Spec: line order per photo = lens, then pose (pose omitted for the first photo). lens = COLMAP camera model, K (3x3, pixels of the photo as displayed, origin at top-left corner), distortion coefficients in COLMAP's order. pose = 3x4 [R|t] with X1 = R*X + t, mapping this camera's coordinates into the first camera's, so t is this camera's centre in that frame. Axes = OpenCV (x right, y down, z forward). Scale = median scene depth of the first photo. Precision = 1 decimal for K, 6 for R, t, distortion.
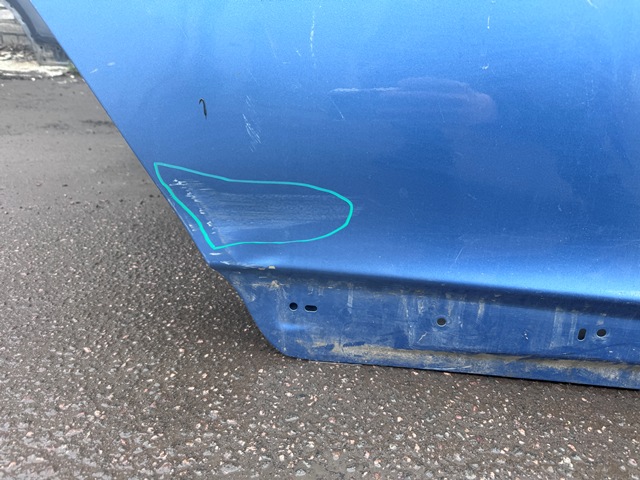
lens RADIAL K [[474.4, 0, 320.0], [0, 474.4, 240.0], [0, 0, 1]] dist [0.046844, -0.089751]
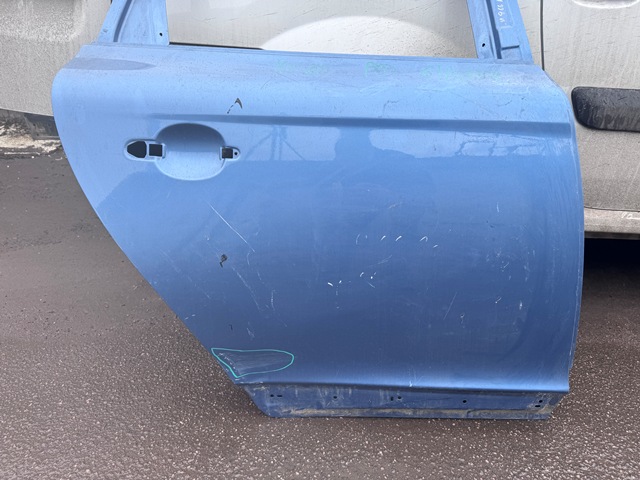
lens RADIAL K [[470.4, 0, 320.0], [0, 470.4, 240.0], [0, 0, 1]] dist [0.007342, -0.017570]
pose [[0.995542, -0.072241, 0.060637, 0.094548], [0.071838, 0.997377, 0.008808, -0.635180], [-0.061114, -0.004412, 0.998121, -1.323313]]
